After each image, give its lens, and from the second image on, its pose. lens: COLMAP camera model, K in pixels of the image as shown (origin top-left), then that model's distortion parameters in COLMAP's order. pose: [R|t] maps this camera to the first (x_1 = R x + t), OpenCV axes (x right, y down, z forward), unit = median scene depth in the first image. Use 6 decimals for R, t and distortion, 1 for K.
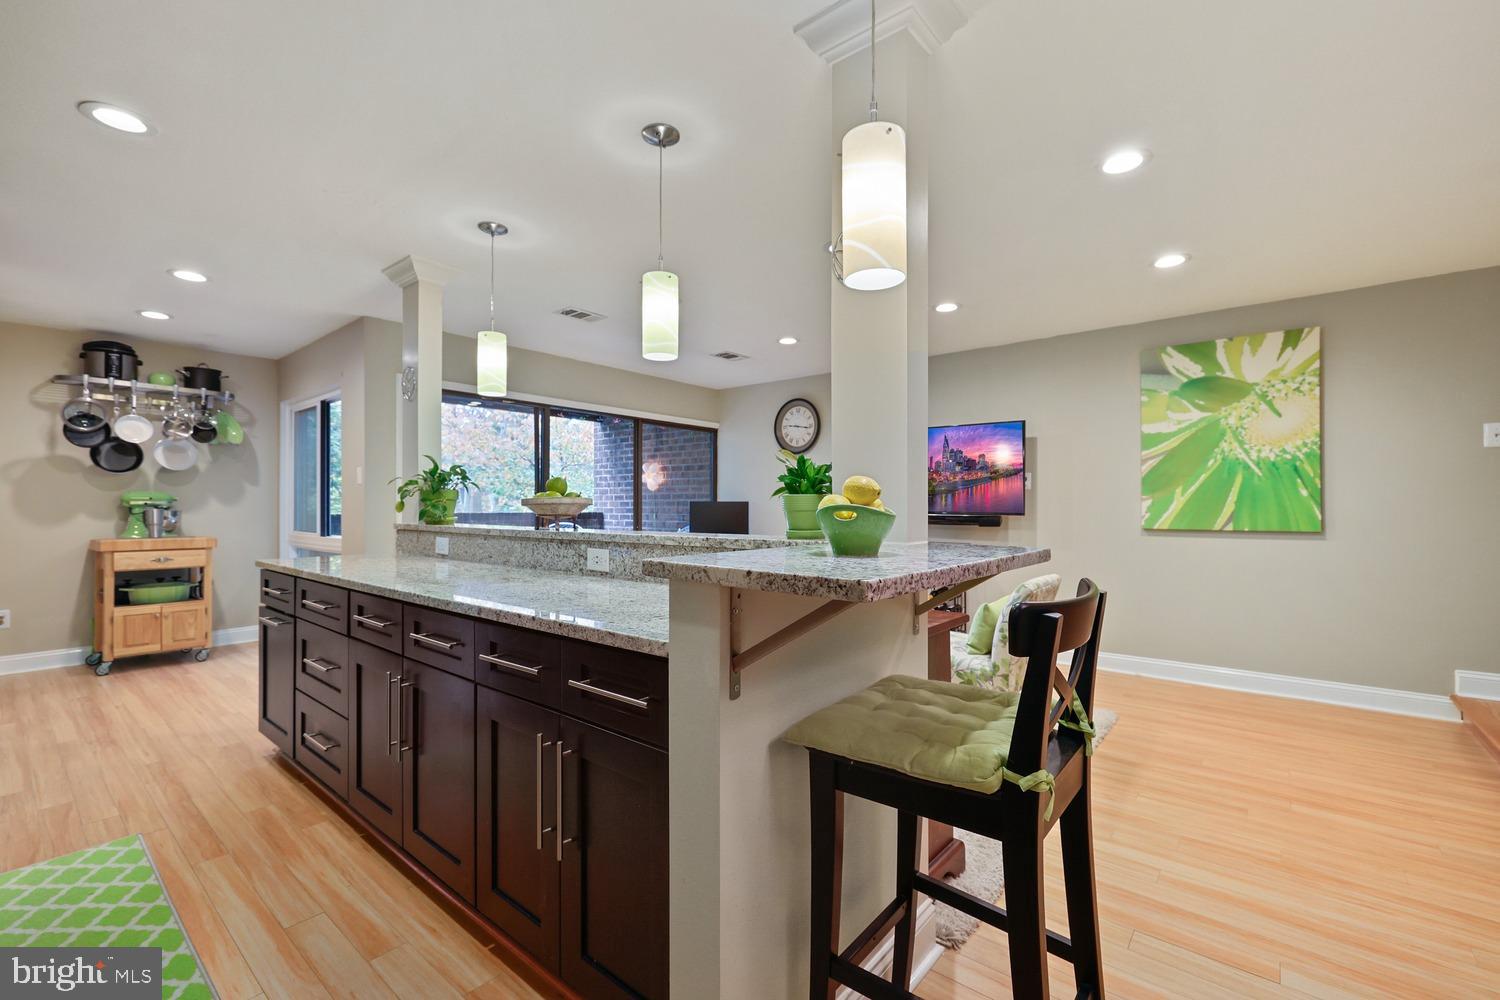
lens RADIAL K [[638.8, 0, 759.3], [0, 638.8, 502.9], [0, 0, 1]] dist [0.000005, 0.000082]
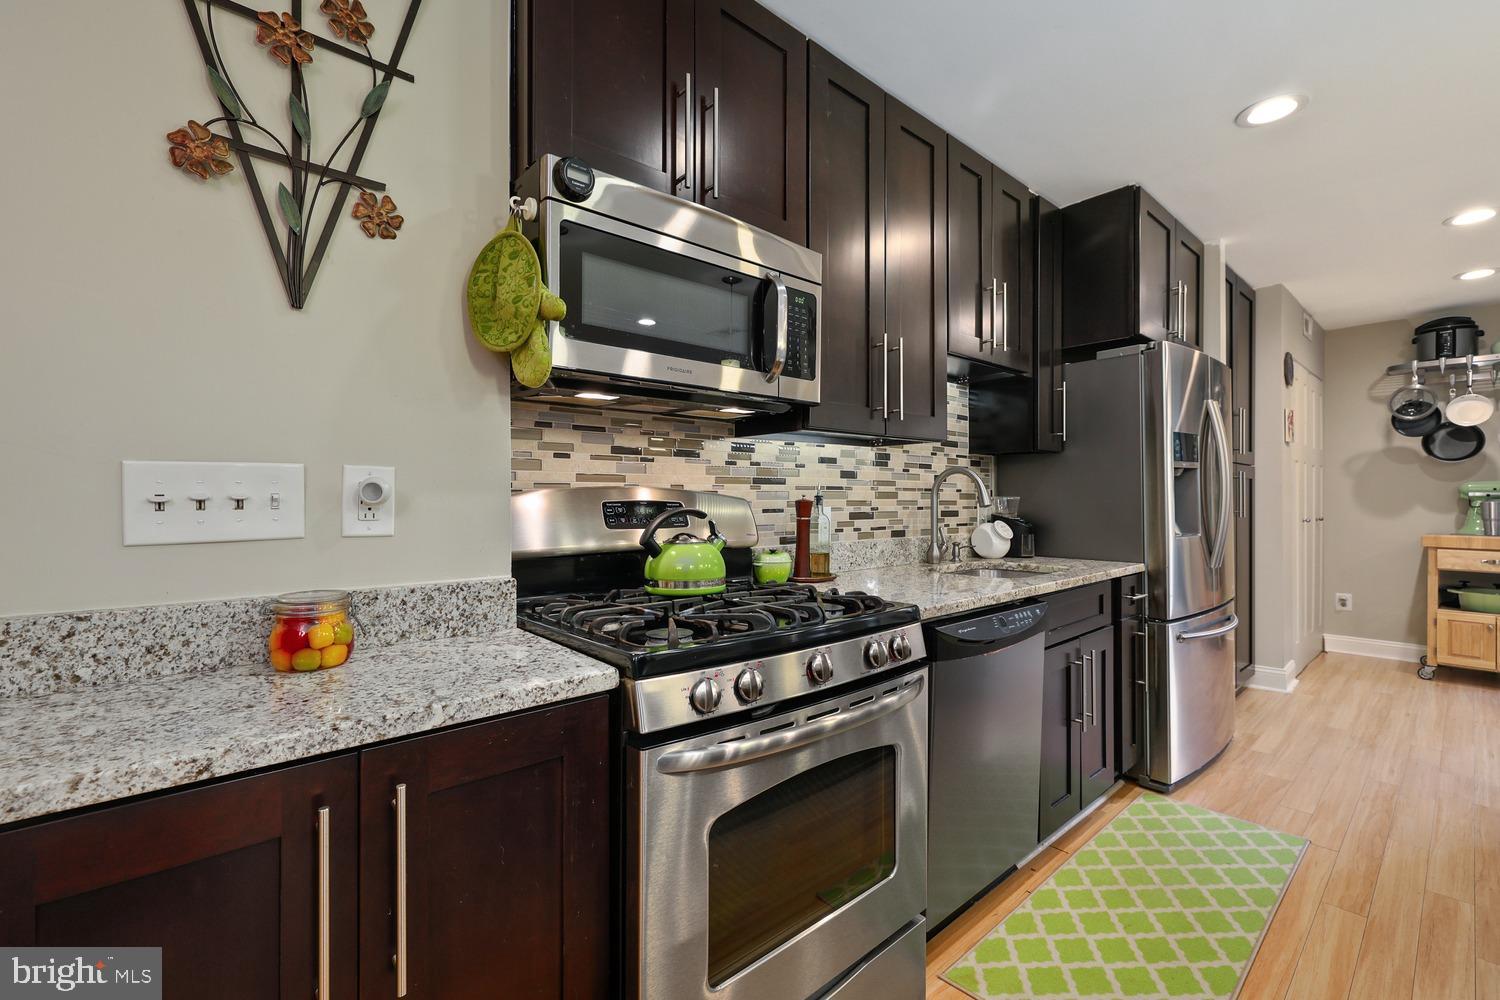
lens RADIAL K [[638.8, 0, 737.5], [0, 638.8, 497.0], [0, 0, 1]] dist [0.000005, 0.000082]
pose [[-0.165307, 0.001024, -0.986242, 0.060903], [0.002903, 0.999996, 0.000552, 0.000143], [0.986238, -0.002772, -0.165309, 0.168061]]
